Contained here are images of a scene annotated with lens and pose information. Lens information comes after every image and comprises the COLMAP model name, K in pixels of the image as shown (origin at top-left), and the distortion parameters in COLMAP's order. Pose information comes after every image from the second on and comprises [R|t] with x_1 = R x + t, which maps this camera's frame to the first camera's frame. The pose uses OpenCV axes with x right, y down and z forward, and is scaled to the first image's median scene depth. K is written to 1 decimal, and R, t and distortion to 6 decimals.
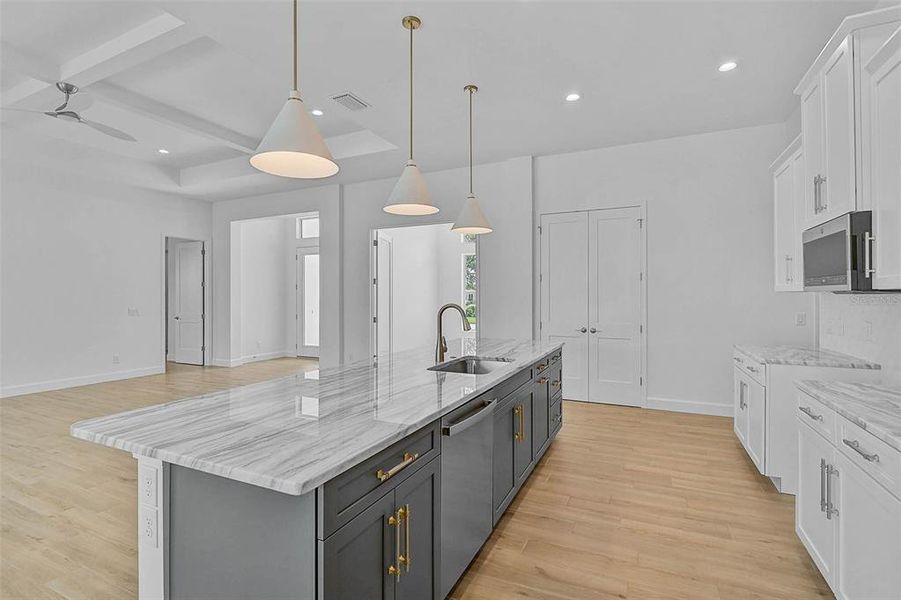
lens RADIAL K [[419.7, 0, 450.3], [0, 419.7, 296.2], [0, 0, 1]] dist [-0.009055, -0.000094]
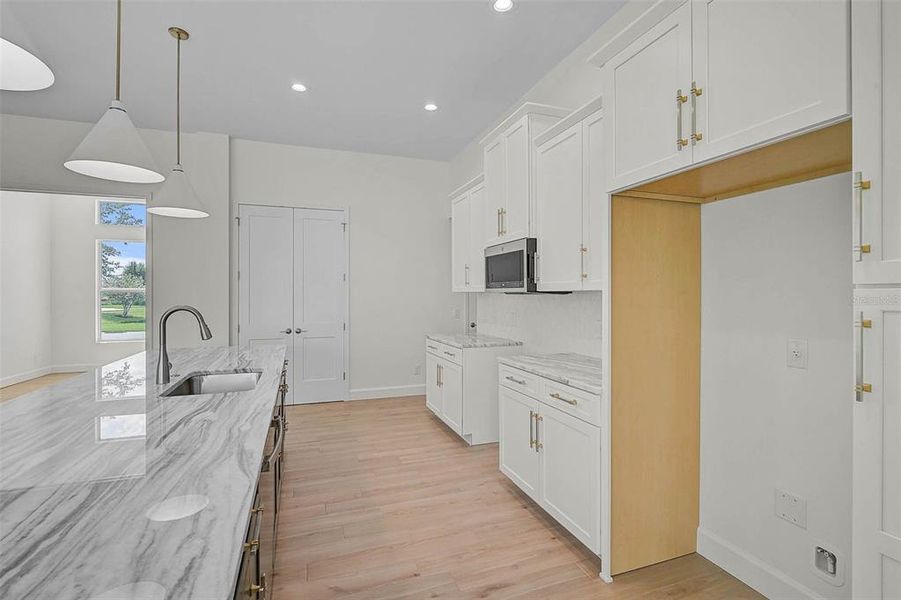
lens RADIAL K [[419.7, 0, 447.9], [0, 419.7, 295.2], [0, 0, 1]] dist [-0.009055, -0.000094]
pose [[0.712092, -0.000393, 0.702086, -0.195349], [0.000532, 1.000000, 0.000019, -0.001694], [-0.702085, 0.000360, 0.712093, 0.116960]]
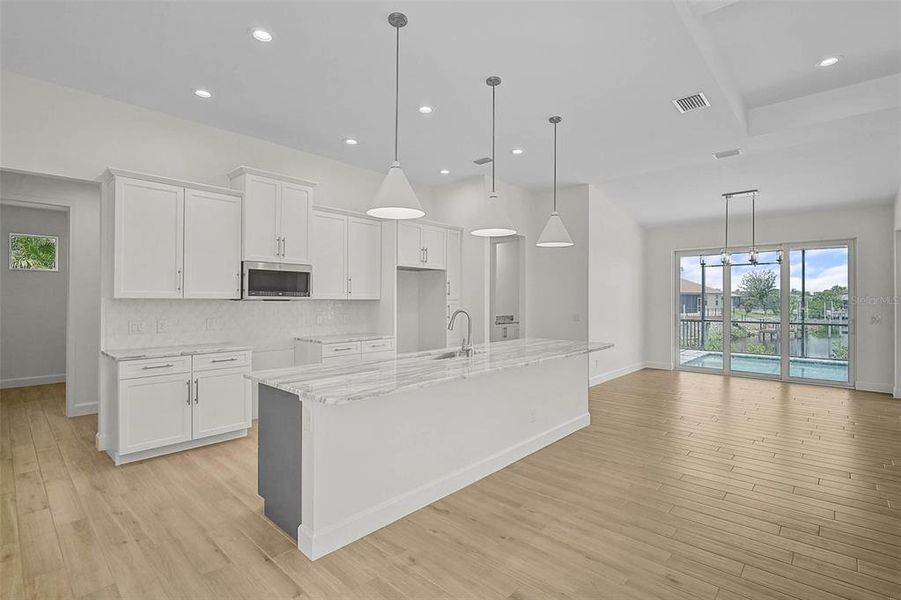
lens RADIAL K [[419.7, 0, 454.2], [0, 419.7, 297.5], [0, 0, 1]] dist [-0.009055, -0.000094]
pose [[-0.954438, -0.001513, 0.298405, -0.365323], [-0.003093, 0.999984, -0.004822, -0.012854], [-0.298393, -0.005525, -0.954427, 2.277360]]
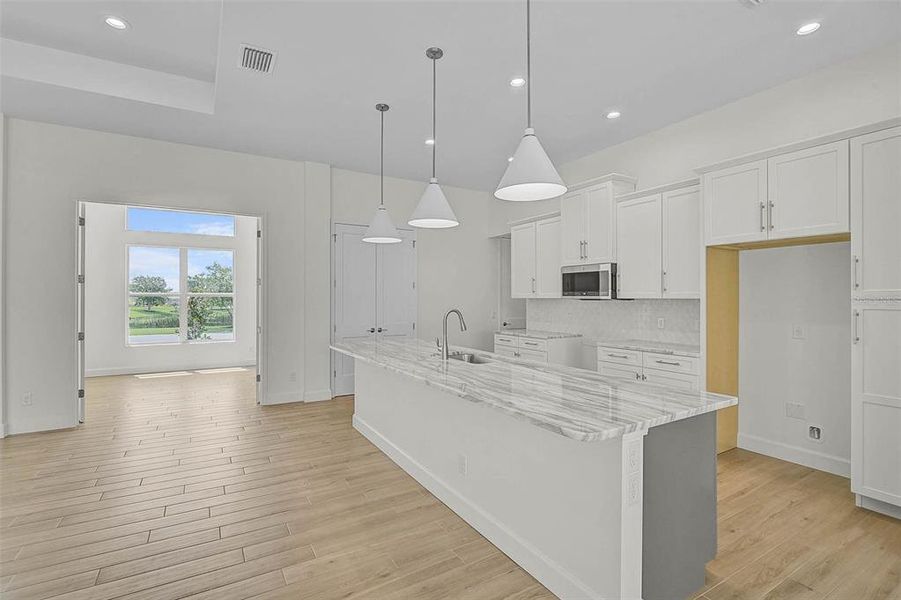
lens RADIAL K [[419.7, 0, 444.4], [0, 419.7, 297.3], [0, 0, 1]] dist [-0.009055, -0.000094]
pose [[0.568357, 0.003839, 0.822773, -1.018474], [-0.001124, 0.999992, -0.003890, -0.009630], [-0.822781, 0.001286, 0.568357, 0.361809]]
